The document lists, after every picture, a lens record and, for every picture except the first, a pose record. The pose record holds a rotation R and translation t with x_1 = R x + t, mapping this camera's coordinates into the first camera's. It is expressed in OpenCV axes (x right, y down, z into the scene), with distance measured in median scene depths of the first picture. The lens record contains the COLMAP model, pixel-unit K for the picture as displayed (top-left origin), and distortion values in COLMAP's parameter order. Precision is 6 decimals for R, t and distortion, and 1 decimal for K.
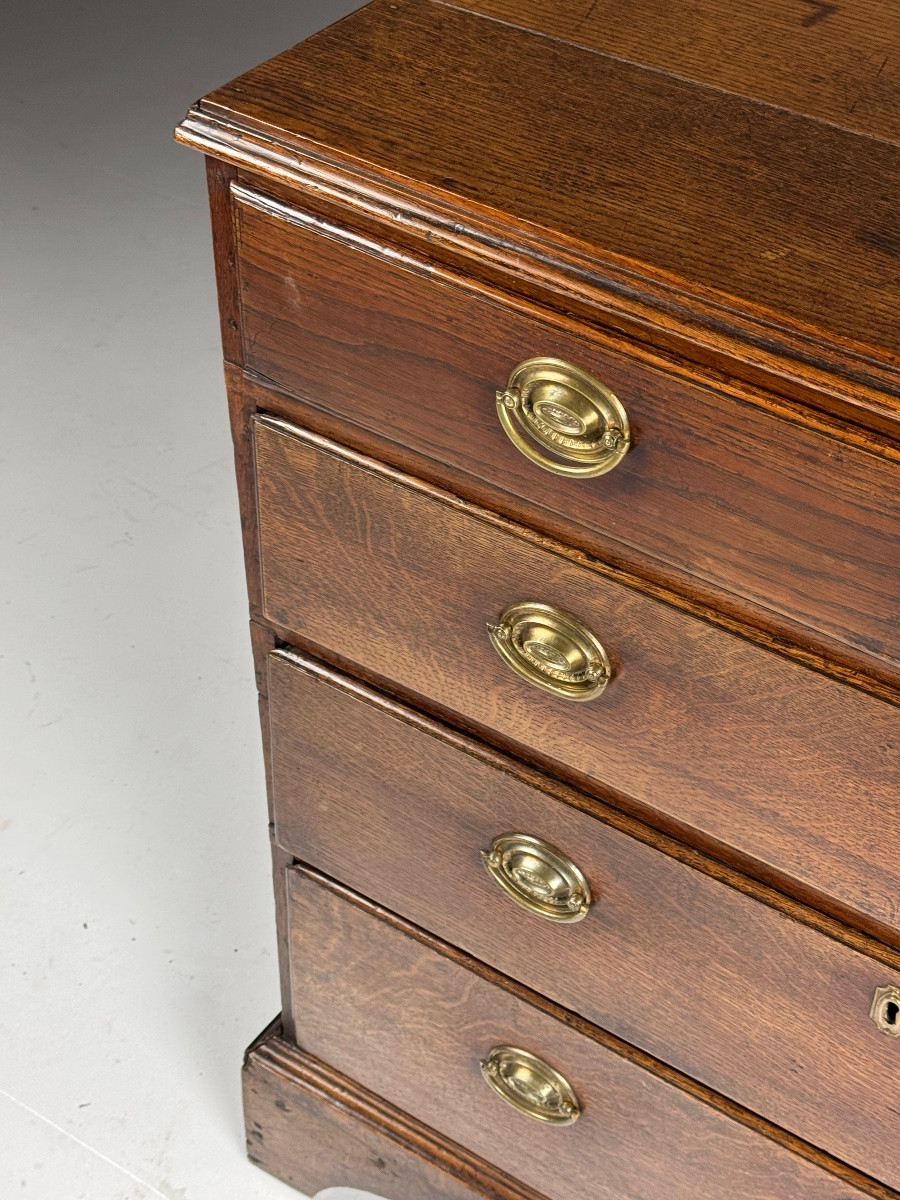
lens RADIAL K [[1868.6, 0, 462.6], [0, 1868.6, 611.6], [0, 0, 1]] dist [0.120457, 0.000000]
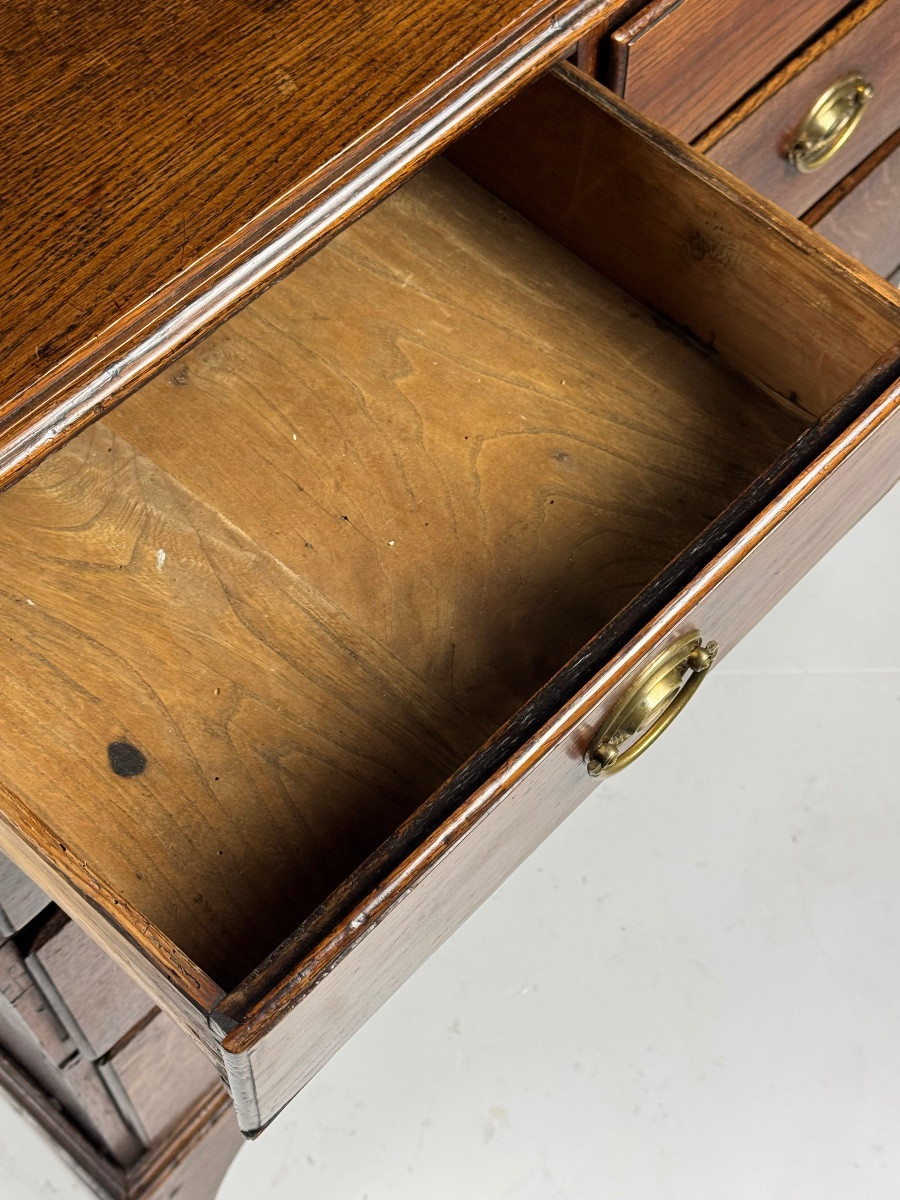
lens RADIAL K [[1747.3, 0, 441.7], [0, 1747.3, 605.8], [0, 0, 1]] dist [0.117992, 0.000000]
pose [[0.139531, -0.858014, 0.494311, -0.417886], [0.656827, 0.453763, 0.602227, -0.497257], [-0.741019, 0.240648, 0.626881, 0.452682]]
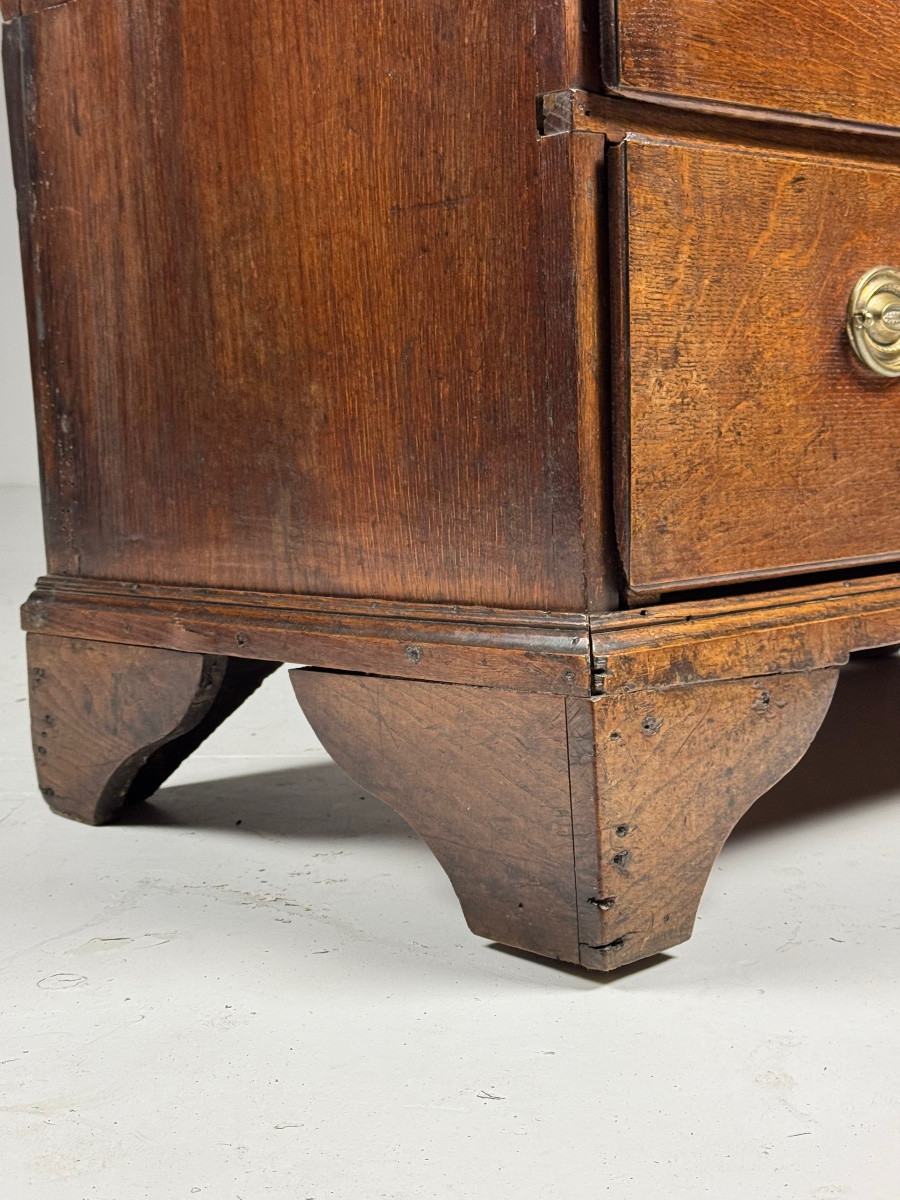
lens RADIAL K [[1747.3, 0, 453.6], [0, 1747.3, 610.2], [0, 0, 1]] dist [0.117992, 0.000000]
pose [[0.224088, -0.135040, 0.965168, -1.024437], [0.672135, 0.738550, -0.052720, 0.354288], [-0.705705, 0.660537, 0.256265, 1.401419]]
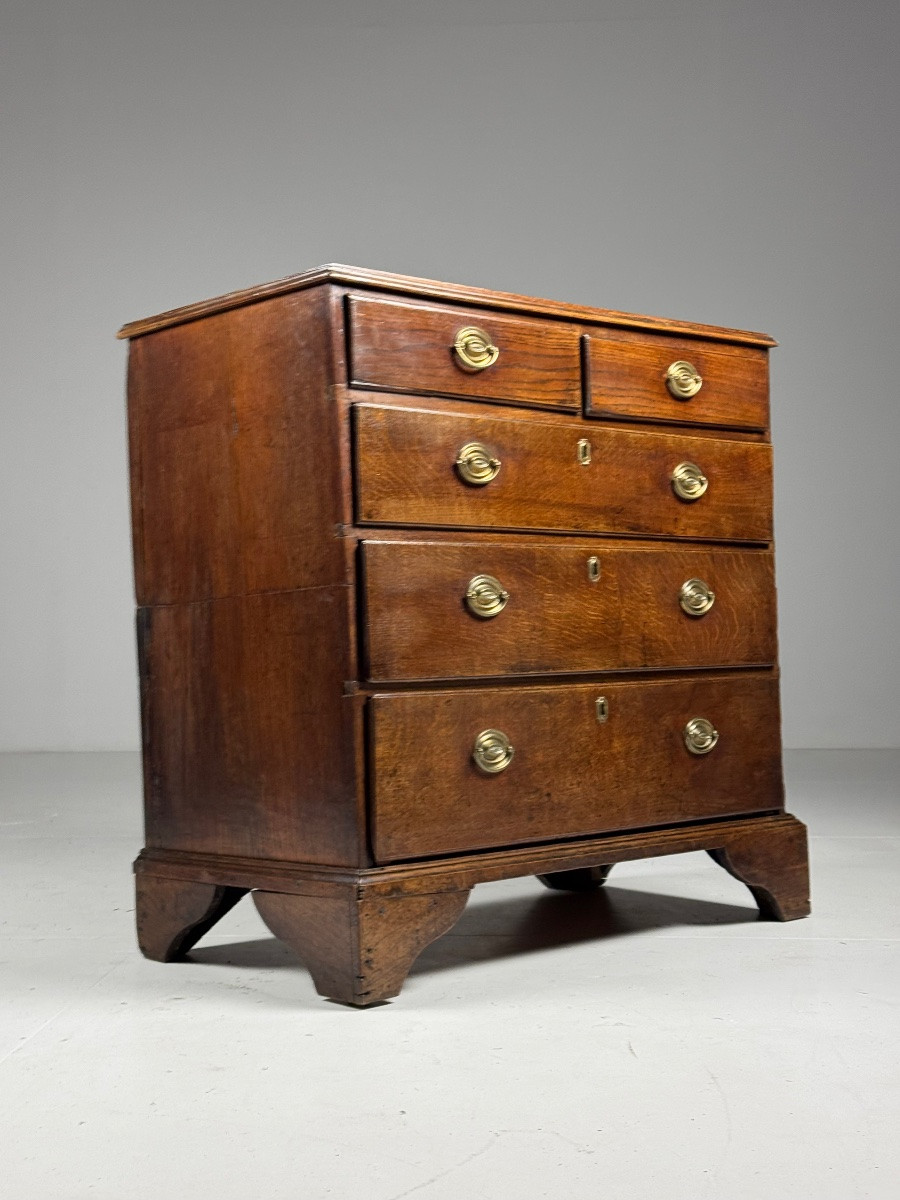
lens RADIAL K [[1747.3, 0, 449.9], [0, 1747.3, 597.6], [0, 0, 1]] dist [0.117992, 0.000000]
pose [[0.228512, 0.000438, 0.973541, -2.463541], [0.668395, 0.727002, -0.157214, 0.544345], [-0.707835, 0.686635, 0.165836, 0.840051]]
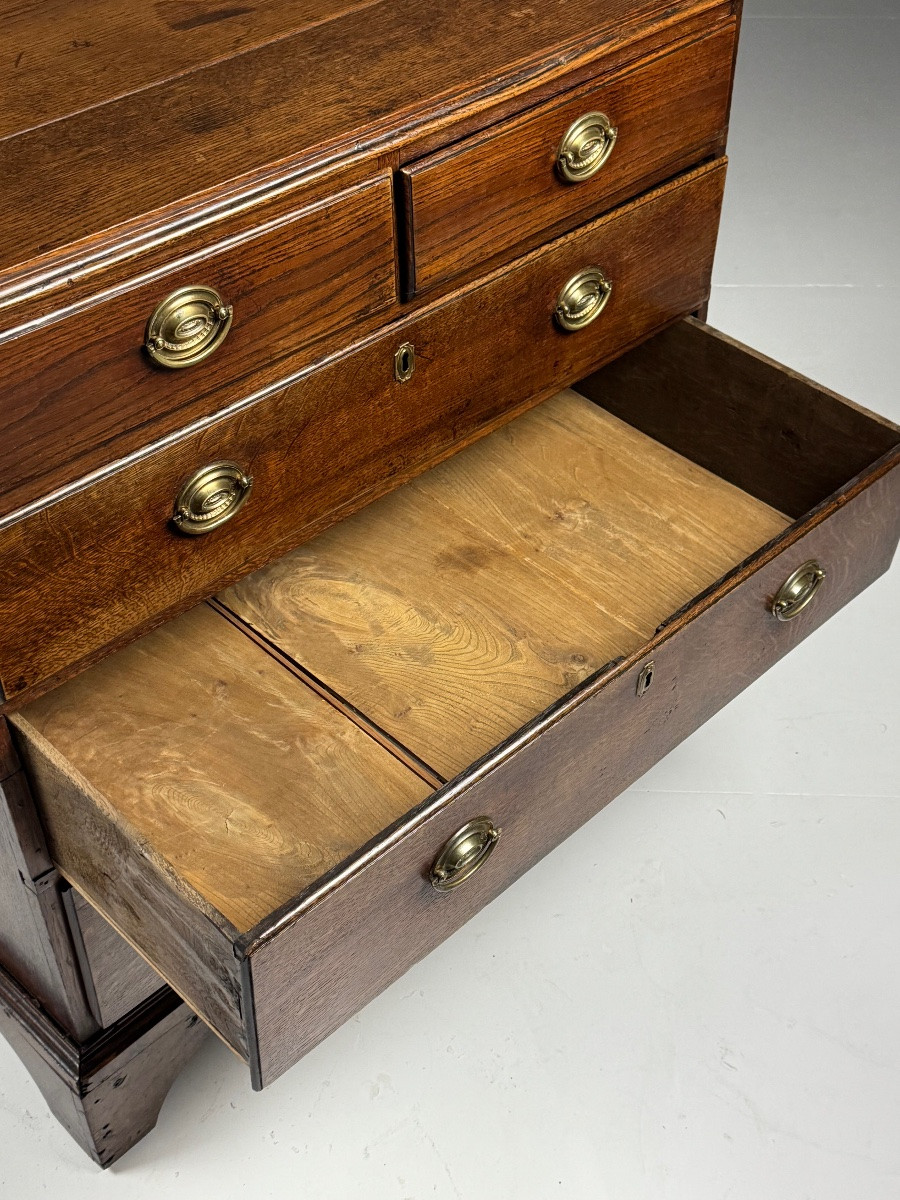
lens RADIAL K [[1575.5, 0, 444.6], [0, 1575.5, 605.9], [0, 0, 1]] dist [0.074919, 0.000000]
pose [[0.188743, -0.656987, 0.729893, -0.963181], [0.664533, 0.632676, 0.397639, -0.325023], [-0.723029, 0.409986, 0.556003, 0.240336]]
